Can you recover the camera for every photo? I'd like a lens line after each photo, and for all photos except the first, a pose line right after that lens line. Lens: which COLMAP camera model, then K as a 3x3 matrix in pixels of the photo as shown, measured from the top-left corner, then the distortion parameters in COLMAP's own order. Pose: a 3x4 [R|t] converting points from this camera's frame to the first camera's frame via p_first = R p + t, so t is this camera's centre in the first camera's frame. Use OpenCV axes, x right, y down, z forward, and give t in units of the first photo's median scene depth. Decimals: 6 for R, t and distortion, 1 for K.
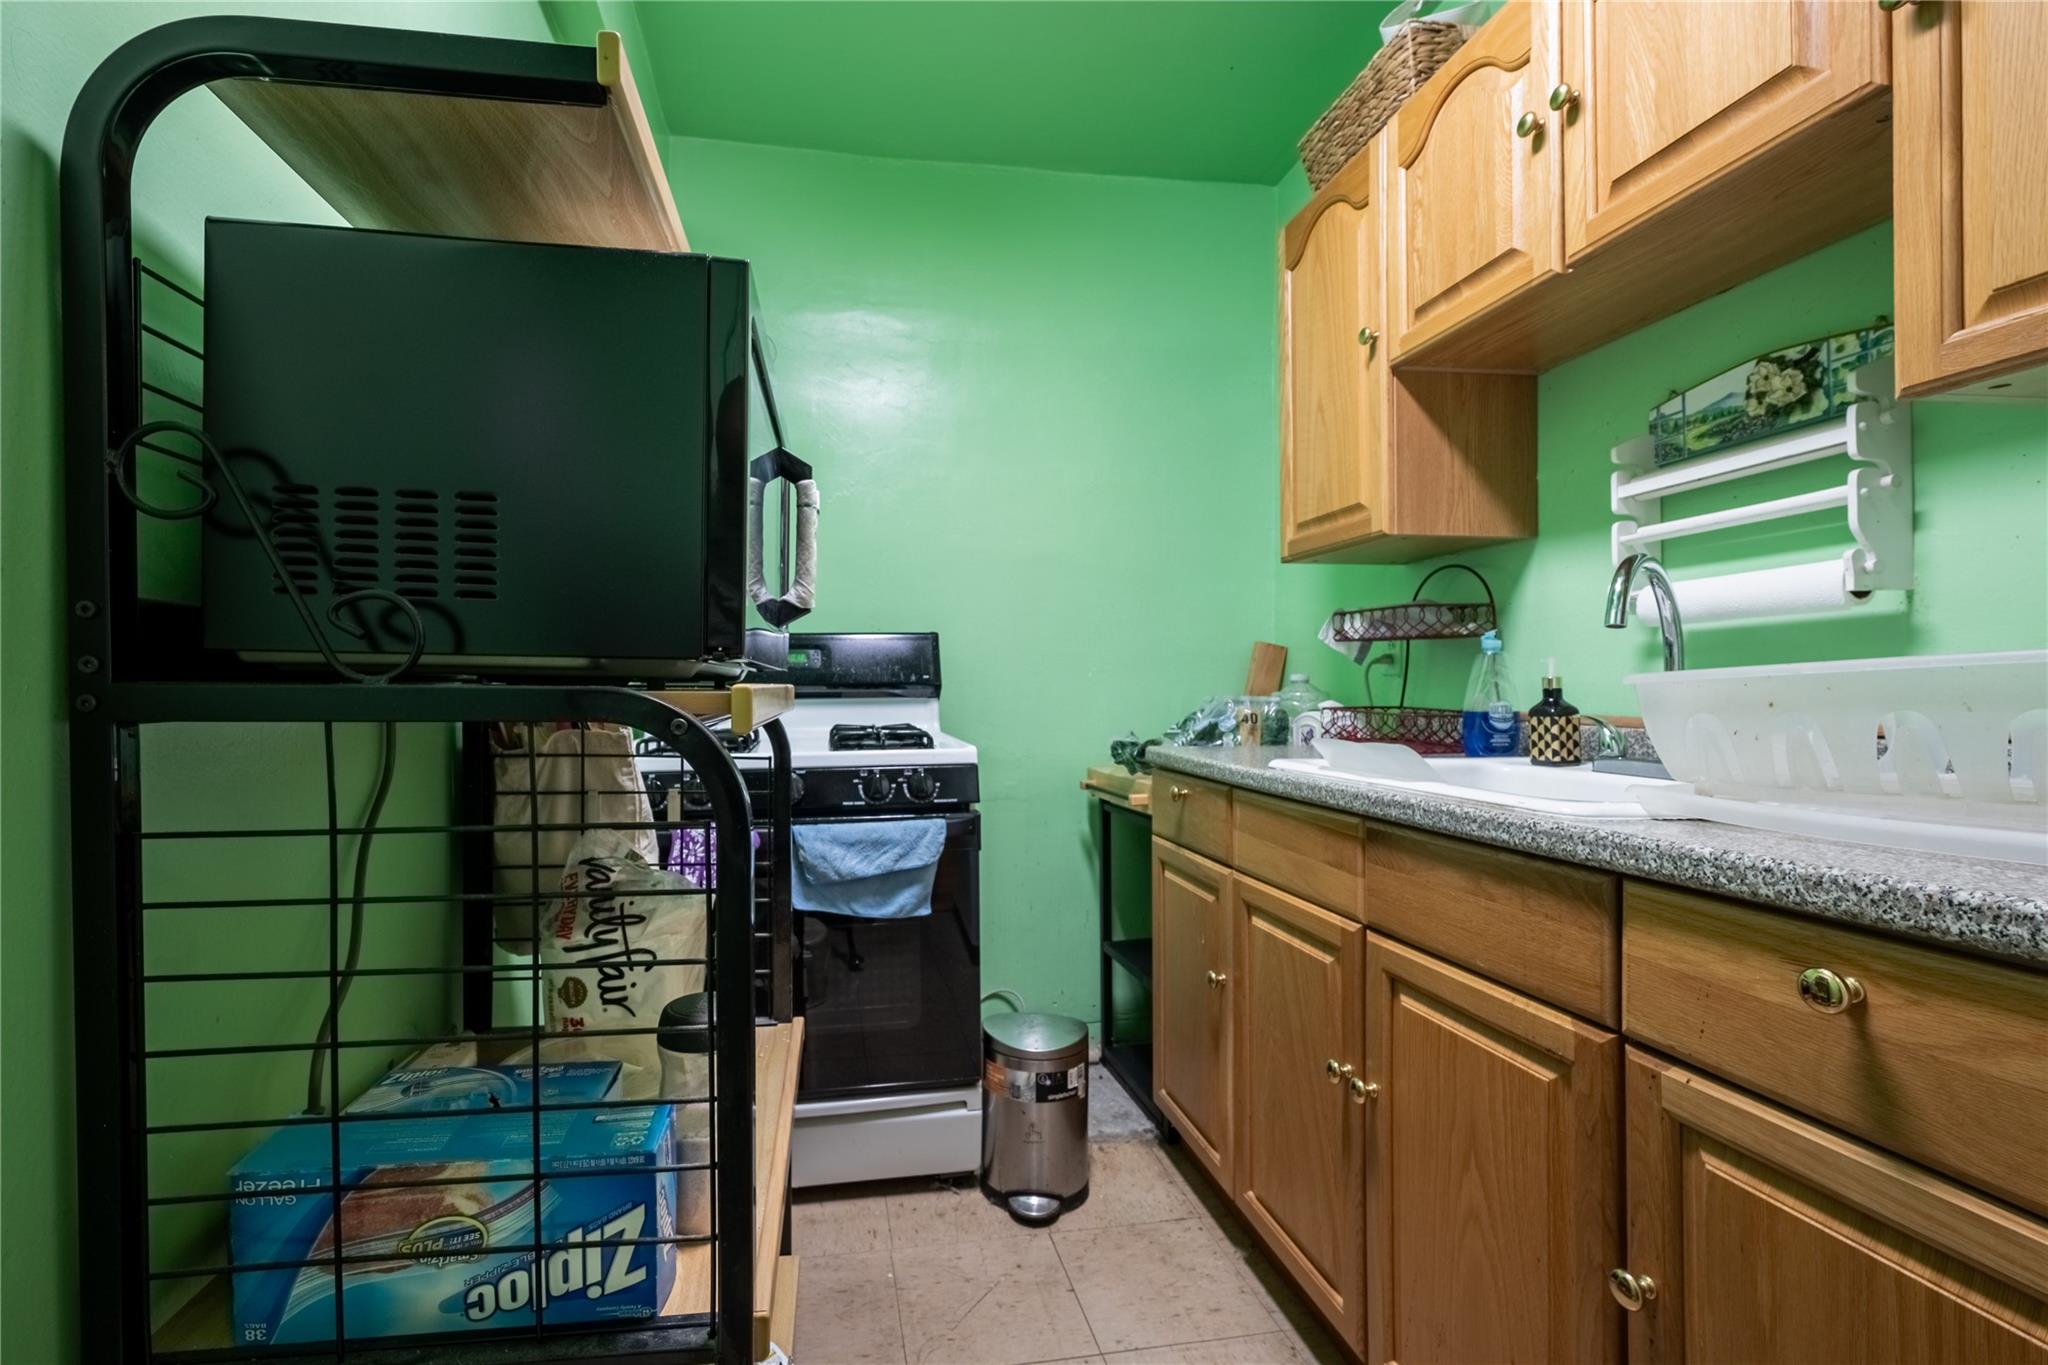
lens RADIAL K [[842.6, 0, 1022.7], [0, 842.6, 682.6], [0, 0, 1]] dist [-0.000131, 0.000024]
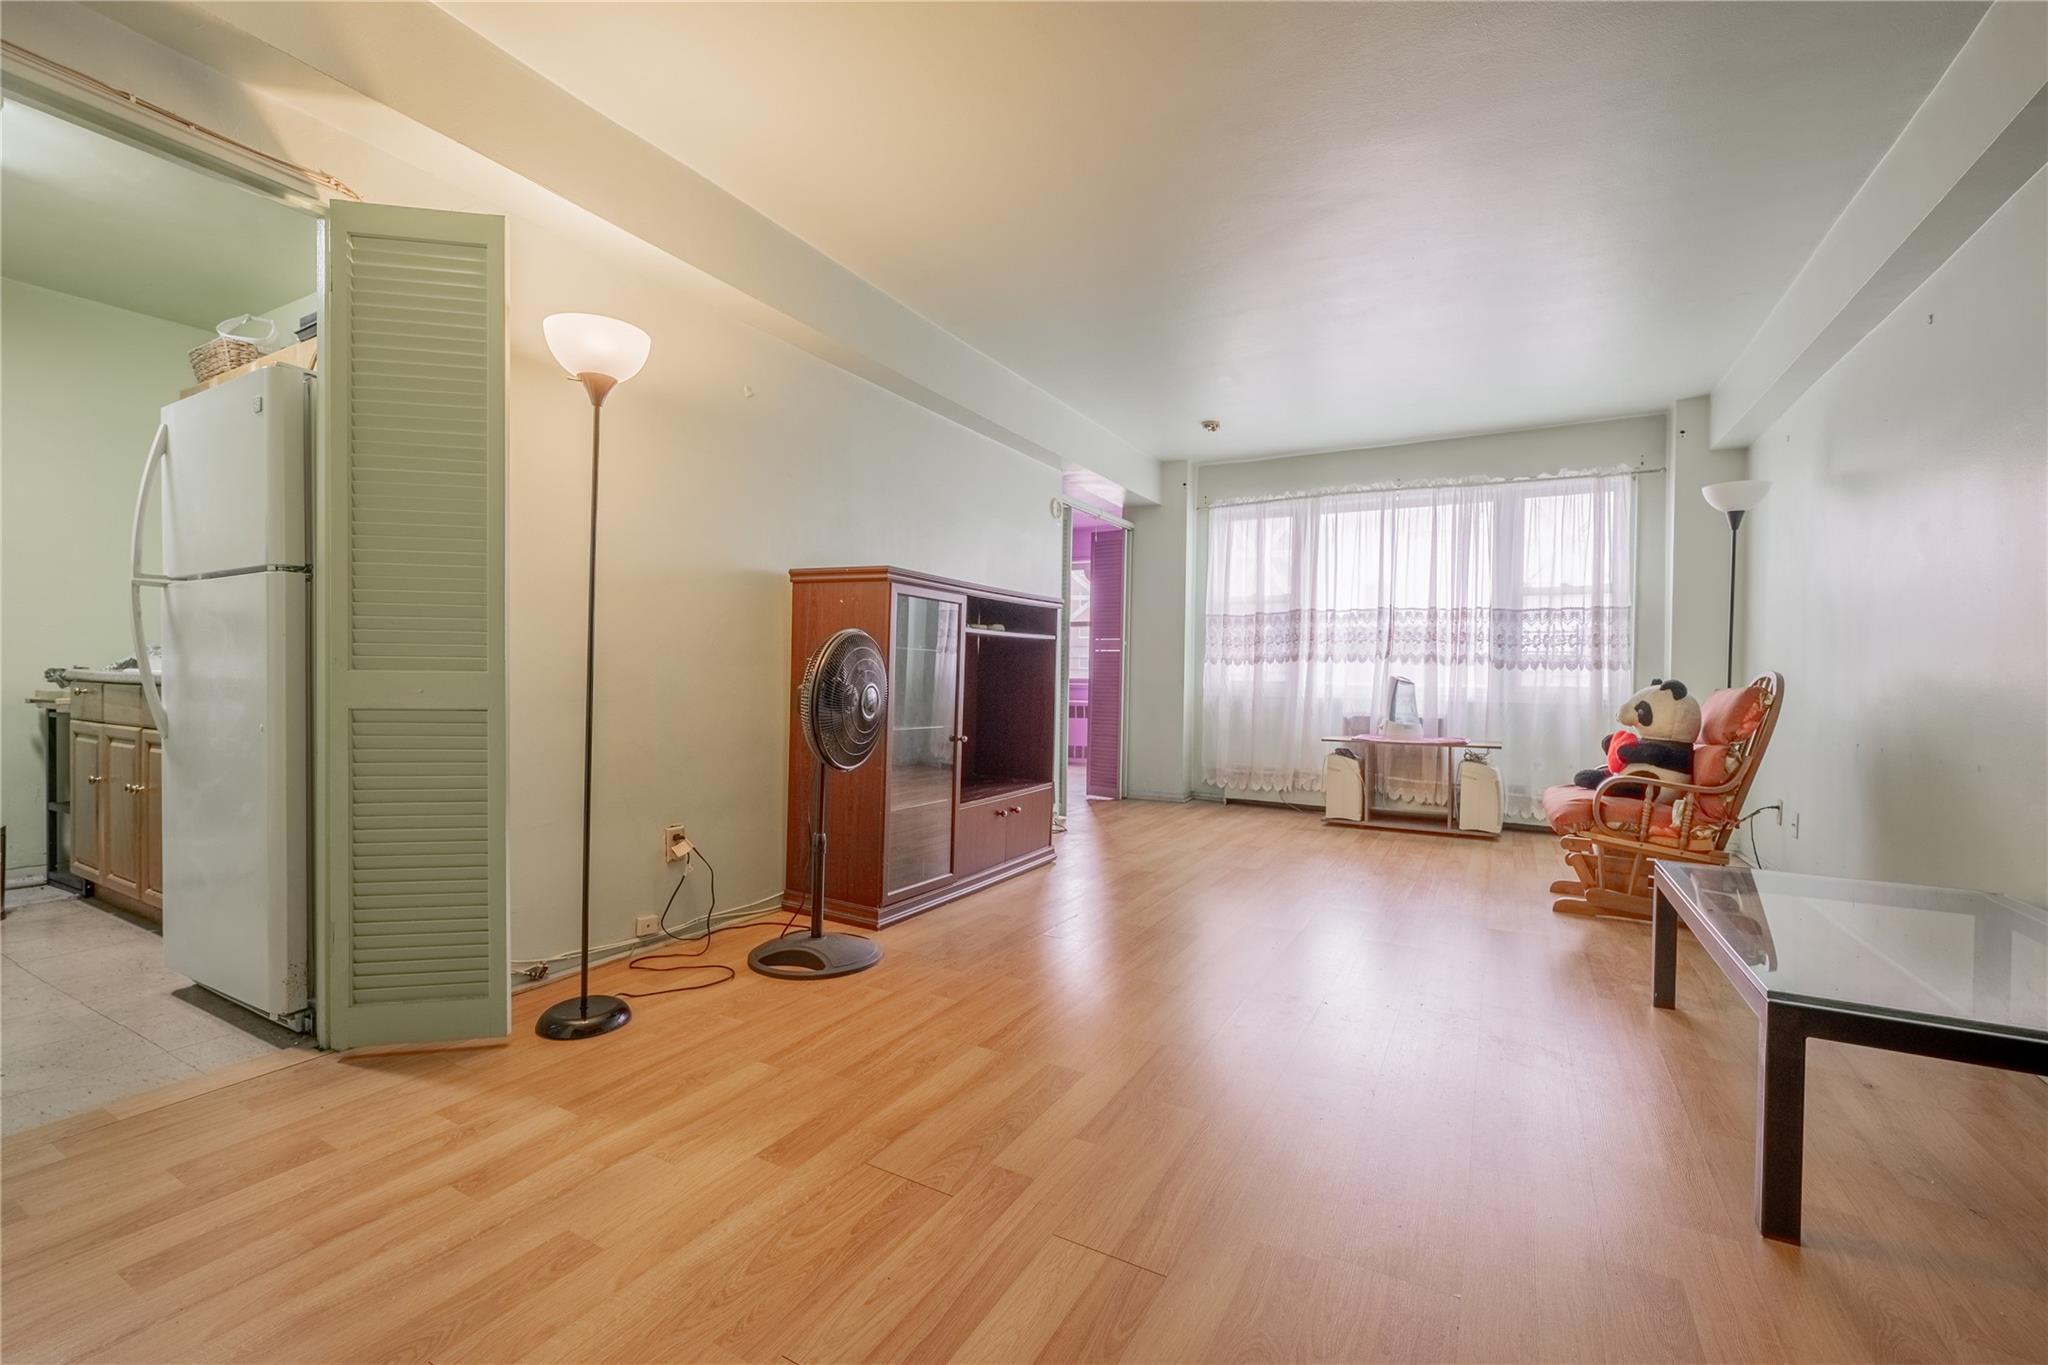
lens RADIAL K [[842.6, 0, 1025.2], [0, 842.6, 681.2], [0, 0, 1]] dist [-0.000131, 0.000024]
pose [[0.684895, 0.006787, 0.728611, 0.233033], [-0.014794, 0.999880, 0.004592, 0.061840], [-0.728492, -0.013924, 0.684913, -1.632751]]
